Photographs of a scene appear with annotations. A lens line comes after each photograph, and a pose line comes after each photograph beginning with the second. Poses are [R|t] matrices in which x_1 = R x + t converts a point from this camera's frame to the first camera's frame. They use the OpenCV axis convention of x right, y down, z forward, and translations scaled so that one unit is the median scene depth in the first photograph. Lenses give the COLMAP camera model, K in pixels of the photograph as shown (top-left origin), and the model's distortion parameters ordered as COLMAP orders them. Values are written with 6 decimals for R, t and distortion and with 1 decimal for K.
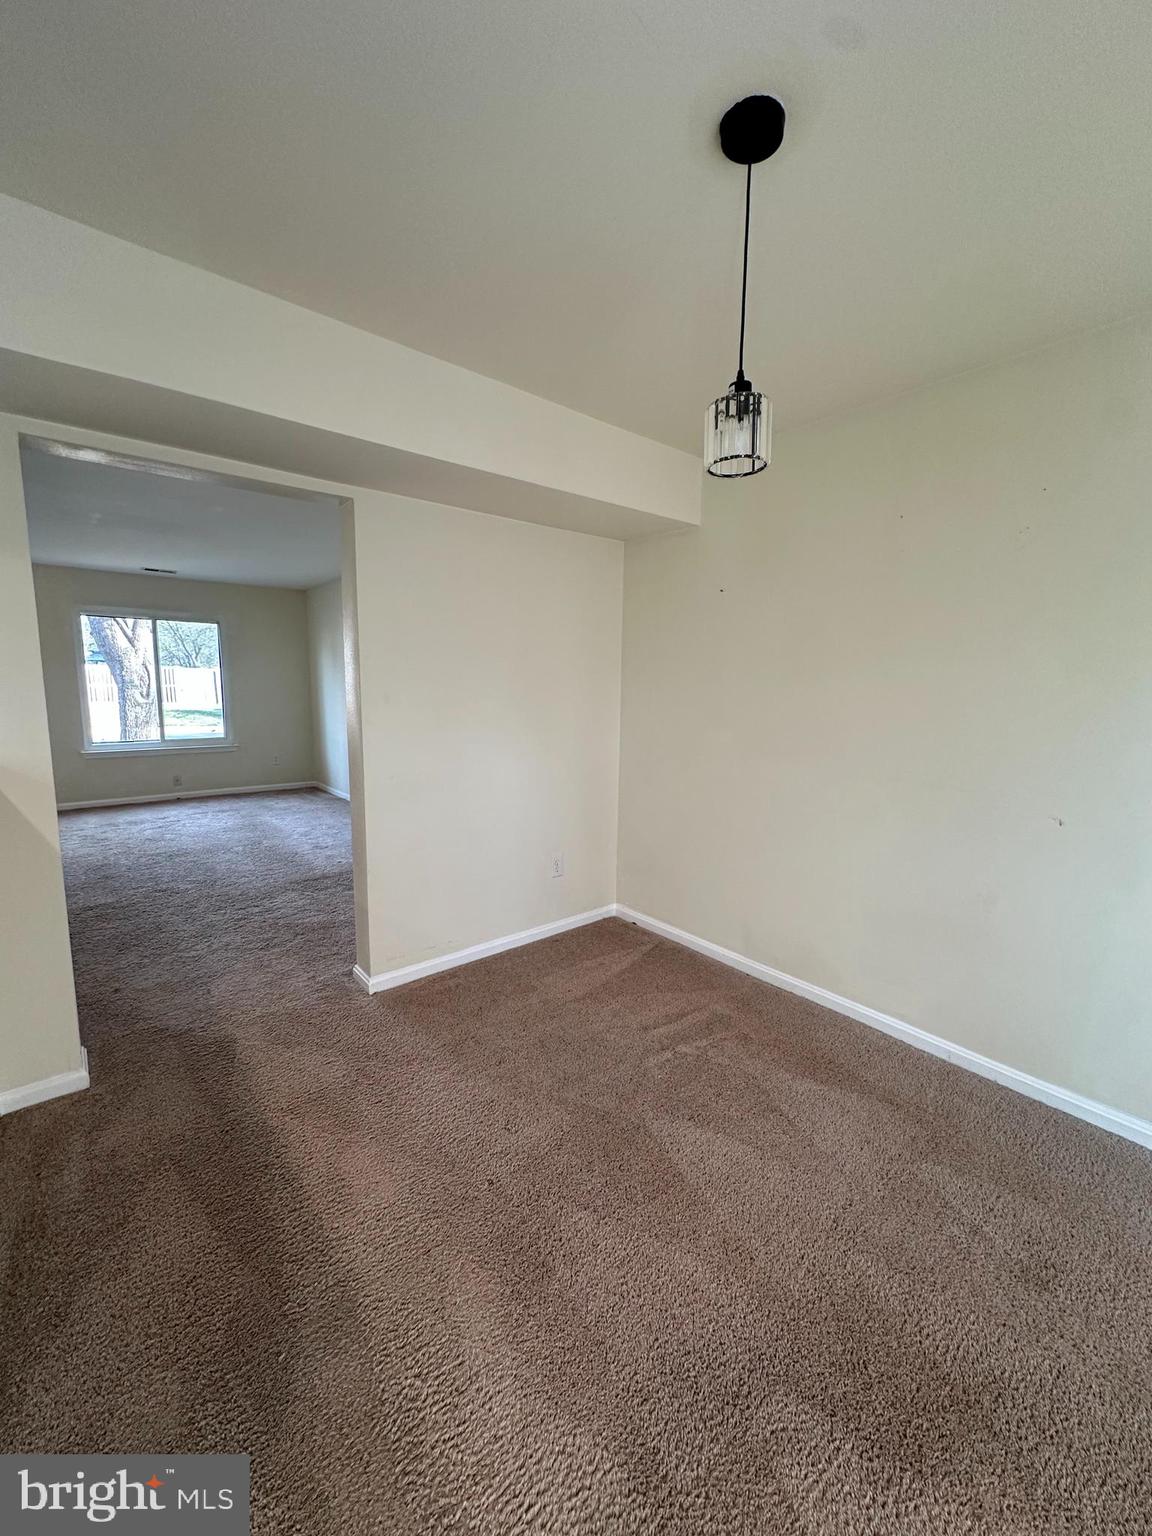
lens RADIAL K [[613.1, 0, 582.2], [0, 613.1, 763.1], [0, 0, 1]] dist [-0.002620, 0.000662]
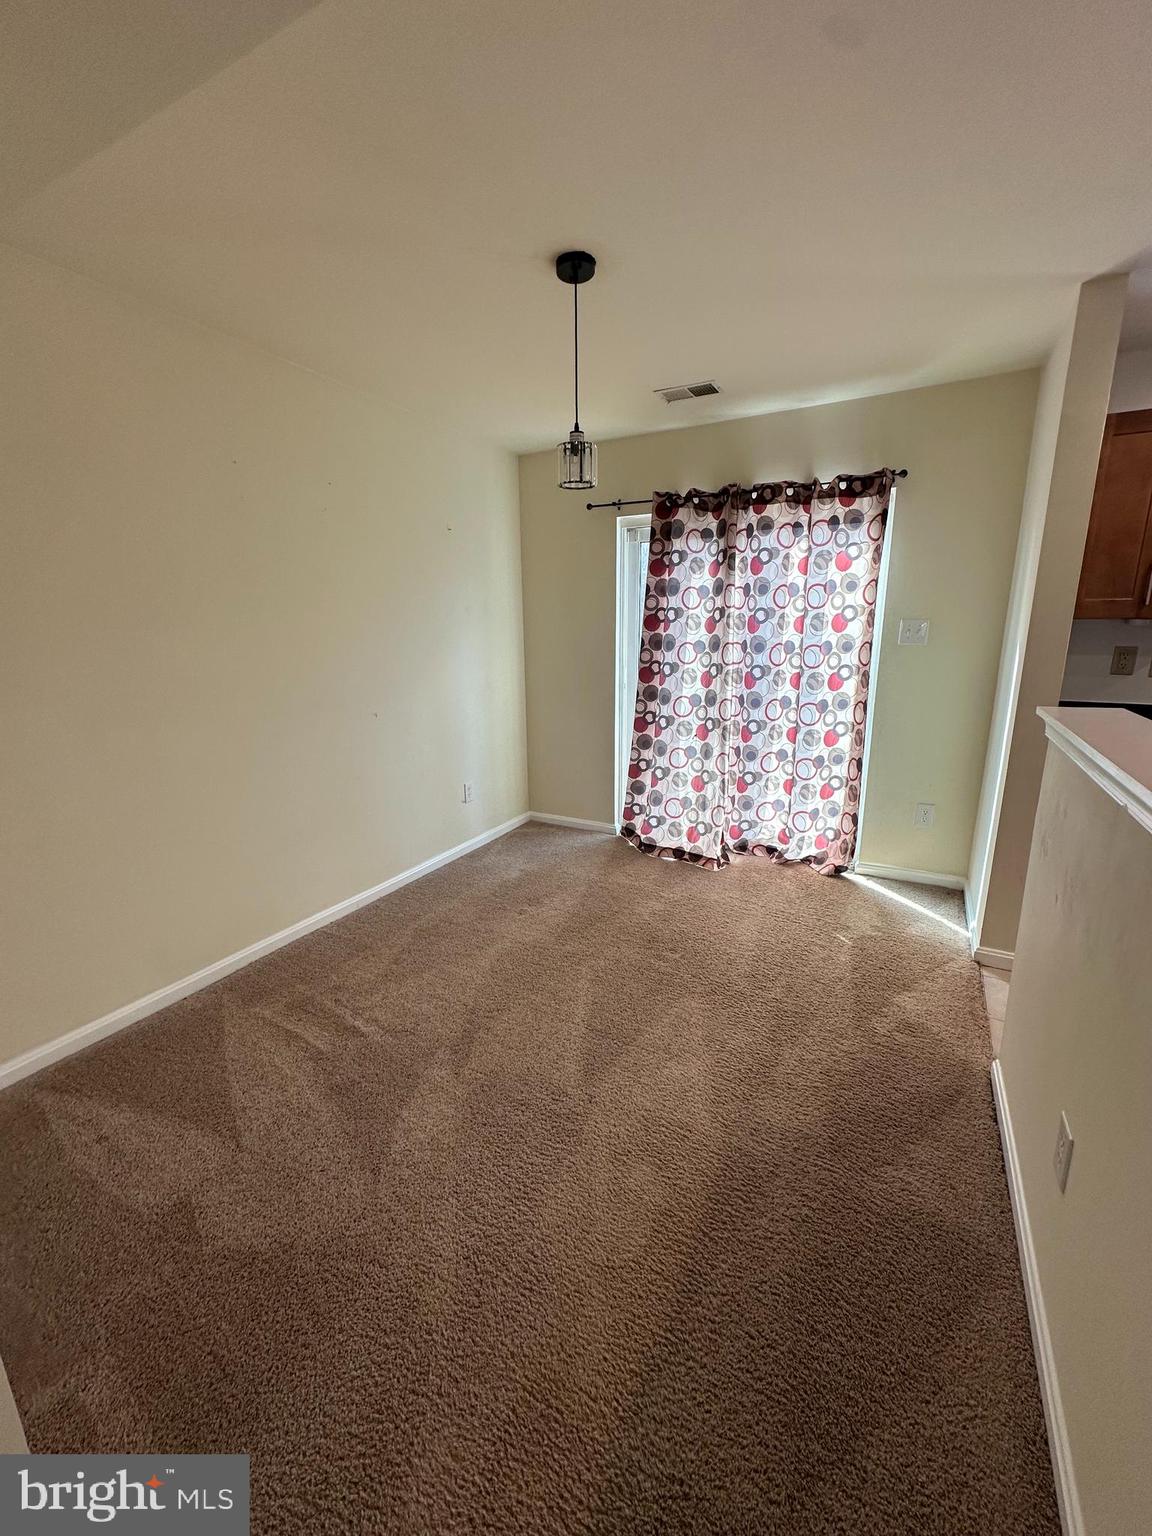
lens RADIAL K [[613.1, 0, 576.1], [0, 613.1, 766.1], [0, 0, 1]] dist [-0.002620, 0.000662]
pose [[-0.359607, -0.222923, 0.906084, -0.817211], [0.126261, 0.950487, 0.283957, -0.154553], [-0.924522, 0.216516, -0.313655, 1.009137]]
